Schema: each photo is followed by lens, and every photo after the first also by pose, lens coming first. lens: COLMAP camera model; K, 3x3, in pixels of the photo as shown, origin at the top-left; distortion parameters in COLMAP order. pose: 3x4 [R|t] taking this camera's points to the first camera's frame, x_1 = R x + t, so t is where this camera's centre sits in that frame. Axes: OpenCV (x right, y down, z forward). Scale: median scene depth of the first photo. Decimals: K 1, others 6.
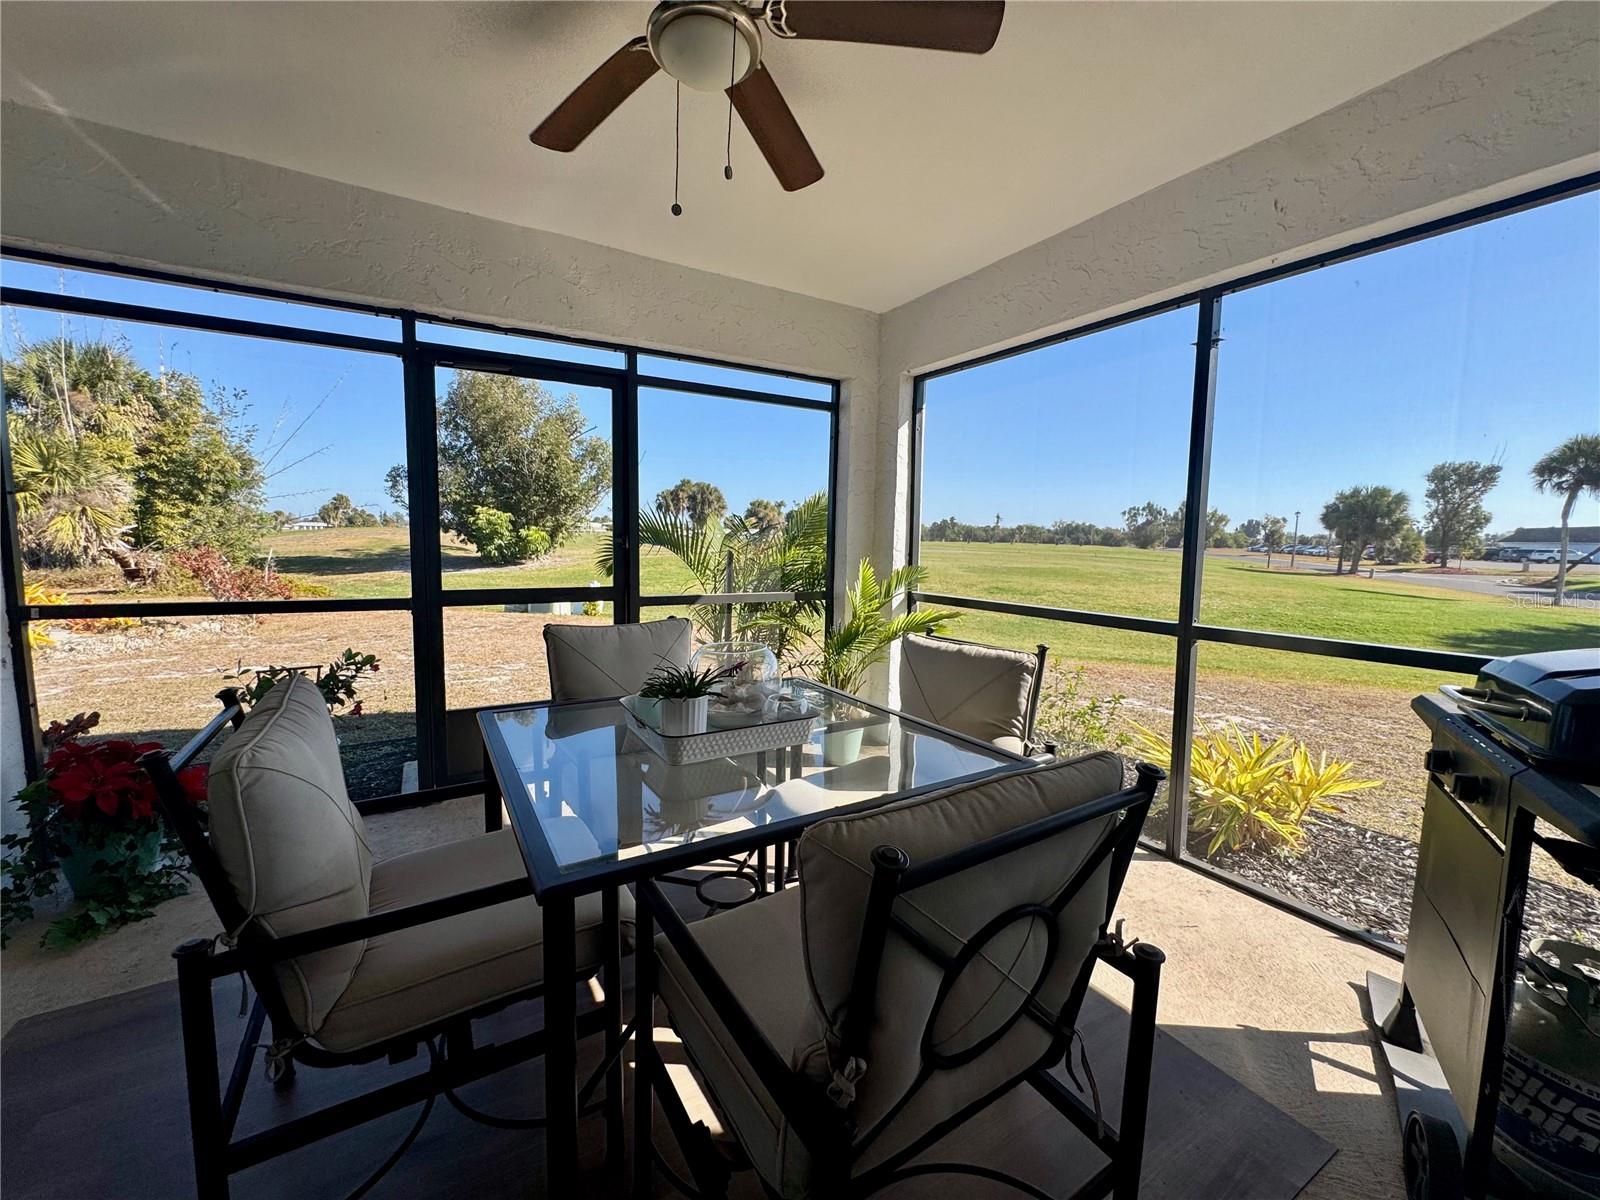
lens RADIAL K [[640.6, 0, 799.9], [0, 640.6, 596.4], [0, 0, 1]] dist [-0.001431, 0.000348]
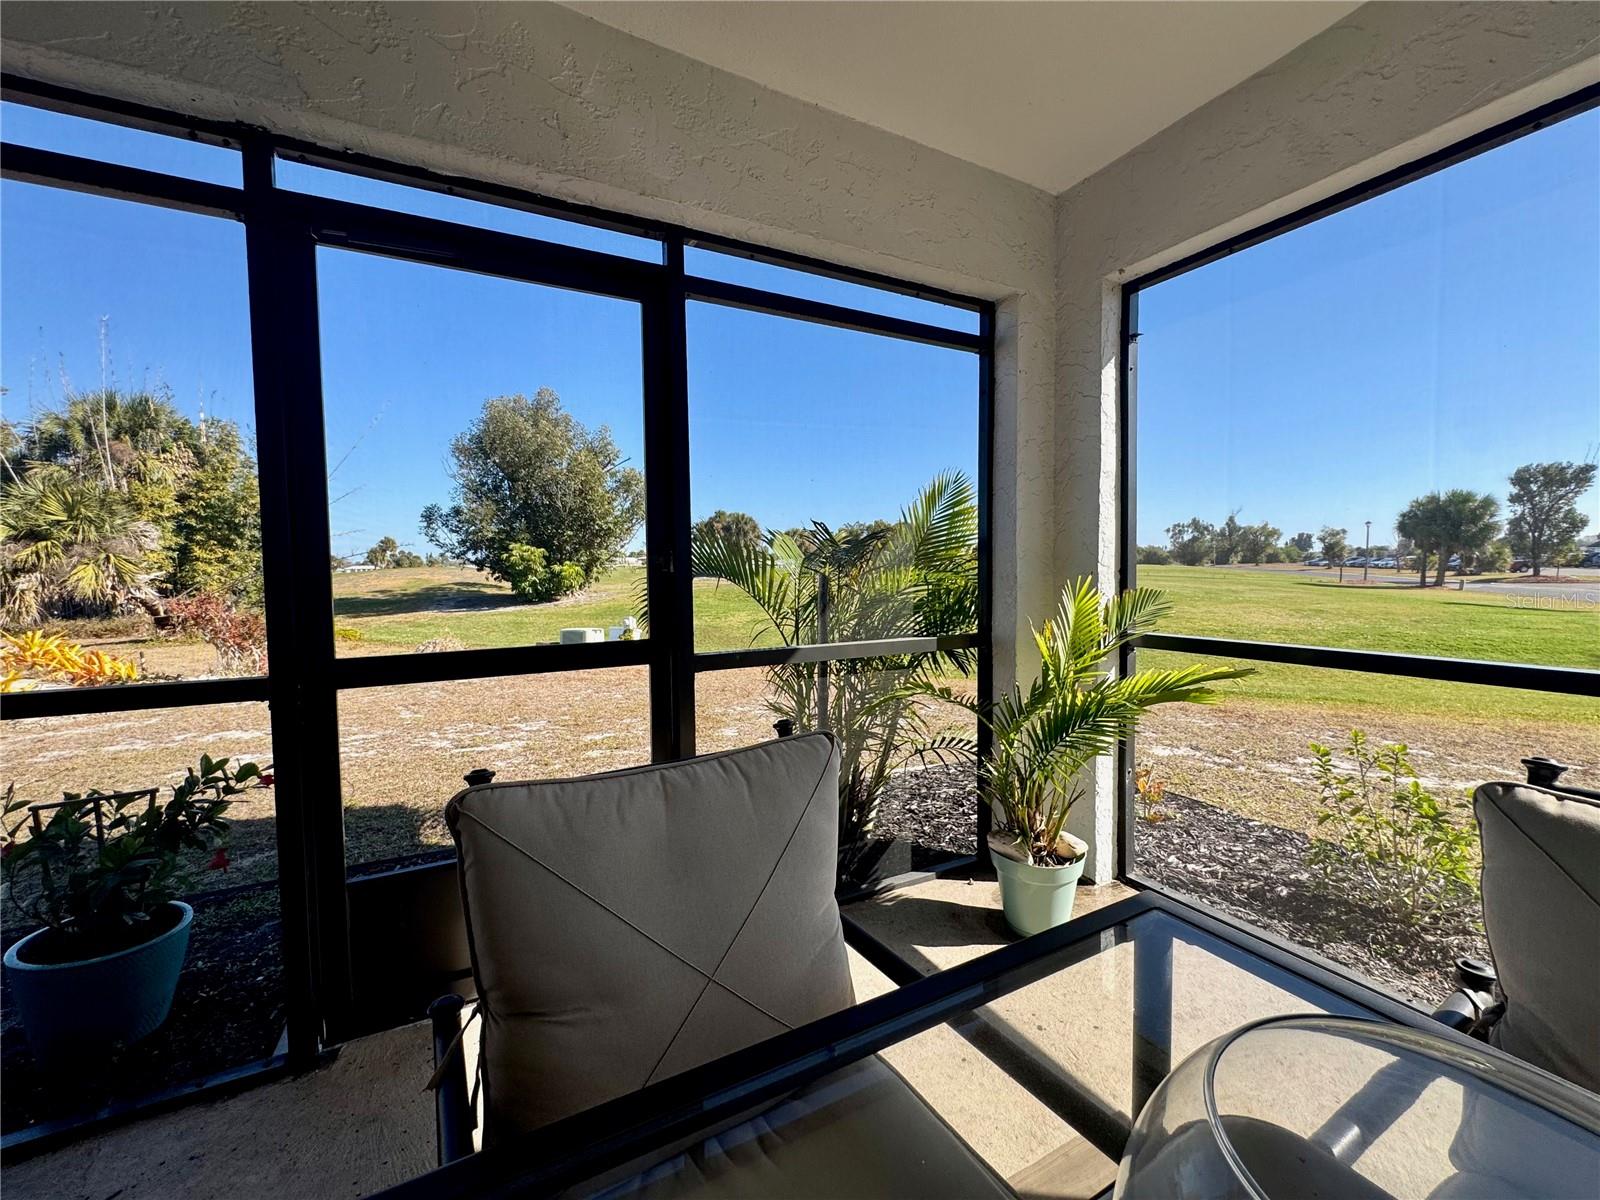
lens RADIAL K [[640.6, 0, 799.9], [0, 640.6, 596.4], [0, 0, 1]] dist [-0.001431, 0.000348]
pose [[0.998258, -0.028034, -0.051921, -0.130968], [0.025676, 0.998632, -0.045544, -0.026164], [0.053127, 0.044132, 0.997612, 0.451698]]
